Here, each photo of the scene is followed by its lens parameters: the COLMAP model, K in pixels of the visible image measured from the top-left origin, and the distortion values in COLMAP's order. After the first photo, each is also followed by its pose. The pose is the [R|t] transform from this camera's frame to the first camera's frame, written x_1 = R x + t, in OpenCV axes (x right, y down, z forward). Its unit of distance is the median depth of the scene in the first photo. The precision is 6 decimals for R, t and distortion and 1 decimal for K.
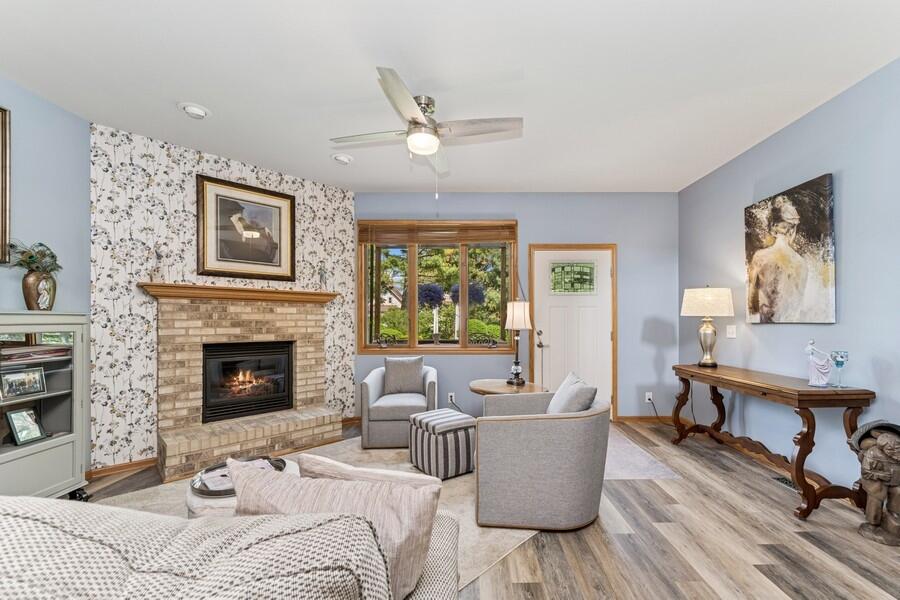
lens RADIAL K [[367.3, 0, 467.8], [0, 367.3, 322.4], [0, 0, 1]] dist [-0.011659, -0.000270]
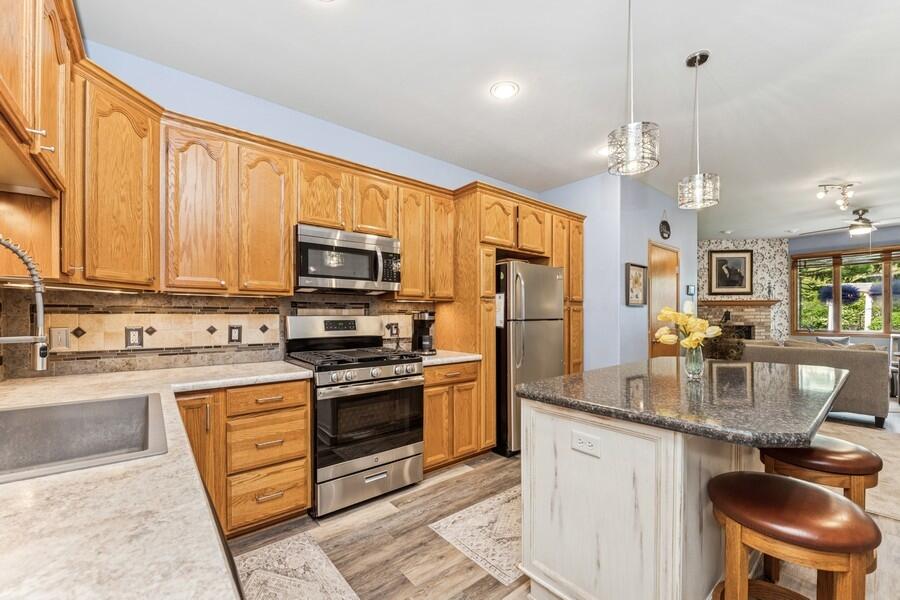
lens RADIAL K [[364.8, 0, 453.3], [0, 364.8, 318.9], [0, 0, 1]] dist [-0.010602, -0.000080]
pose [[0.640312, 0.005145, -0.768098, -0.026107], [0.000037, 0.999977, 0.006729, 0.001056], [0.768115, -0.004337, 0.640297, -1.598567]]
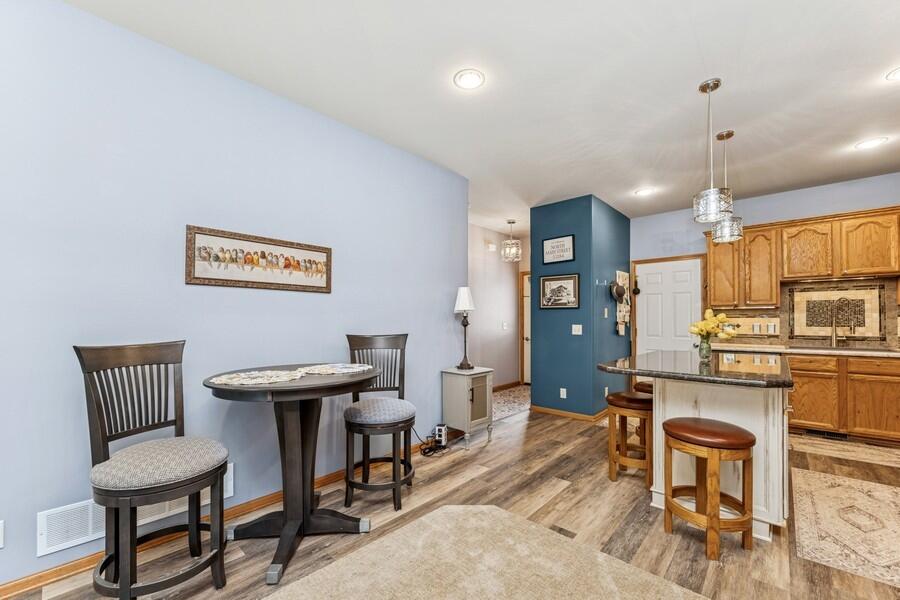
lens RADIAL K [[364.2, 0, 449.1], [0, 364.2, 314.1], [0, 0, 1]] dist [-0.010168, -0.000241]
pose [[-0.739464, 0.013089, 0.673069, -0.329081], [0.004424, 0.999884, -0.014583, -0.002343], [-0.673182, -0.007806, -0.739436, -0.023717]]
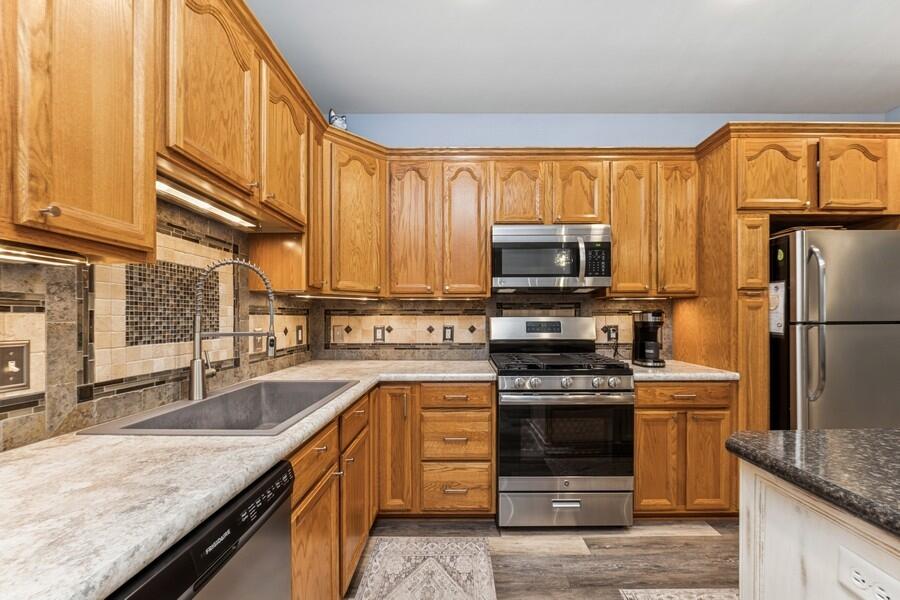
lens RADIAL K [[364.2, 0, 460.1], [0, 364.2, 319.5], [0, 0, 1]] dist [-0.008445, -0.000233]
pose [[-0.003696, 0.004635, -0.999982, -0.055035], [0.001347, 0.999988, 0.004630, 0.001346], [0.999992, -0.001330, -0.003703, -1.441194]]
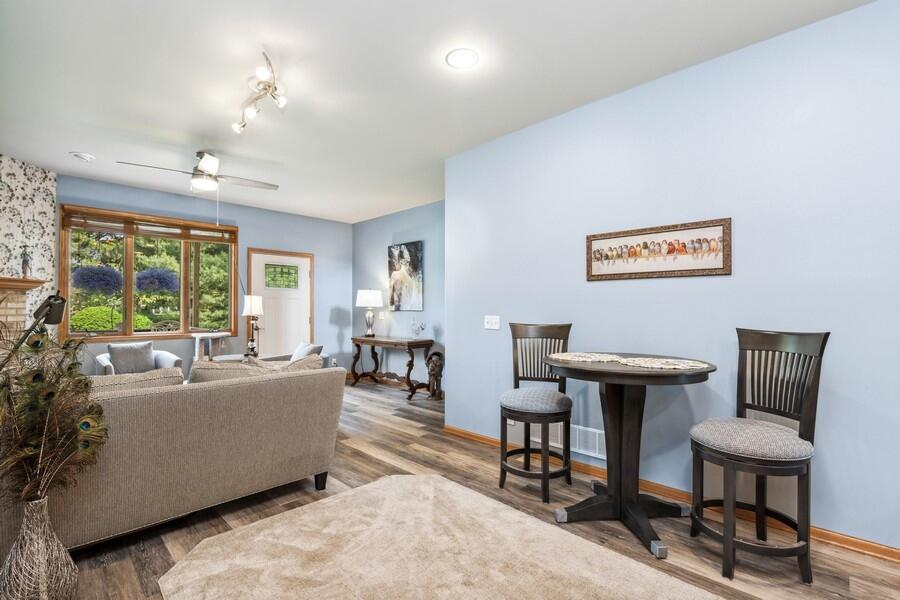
lens RADIAL K [[408.9, 0, 450.0], [0, 408.9, 300.0], [0, 0, 1]] dist [-0.016194, 0.000022]
pose [[0.696371, 0.016967, 0.717481, -0.441516], [0.001210, 0.999691, -0.024815, -0.000494], [-0.717681, 0.018149, 0.696136, -0.581170]]
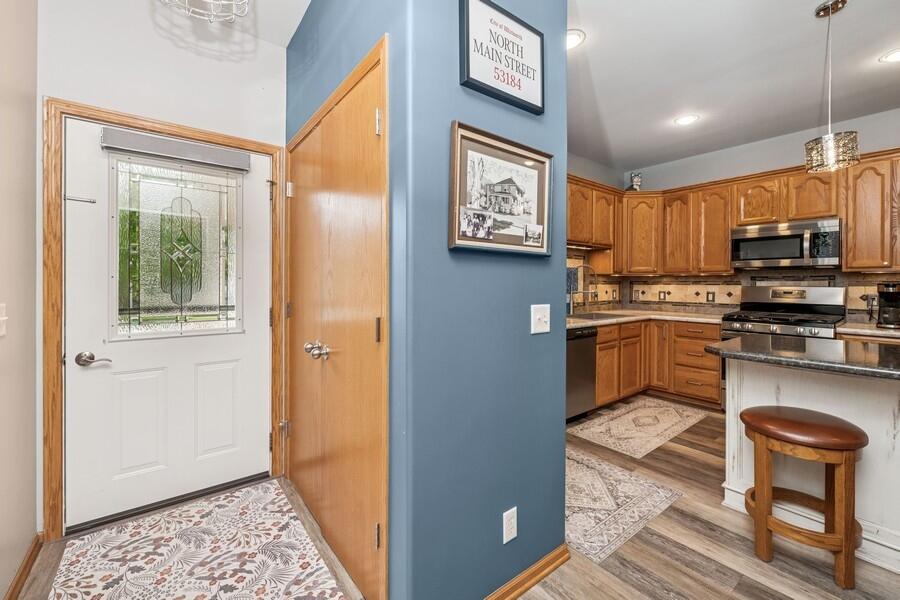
lens RADIAL K [[371.3, 0, 449.4], [0, 371.3, 285.3], [0, 0, 1]] dist [-0.000183, -0.000156]
pose [[-0.791054, 0.000866, -0.611745, 0.598381], [-0.003596, 0.999975, 0.006065, -0.006849], [0.611735, 0.006997, -0.791032, -1.021945]]
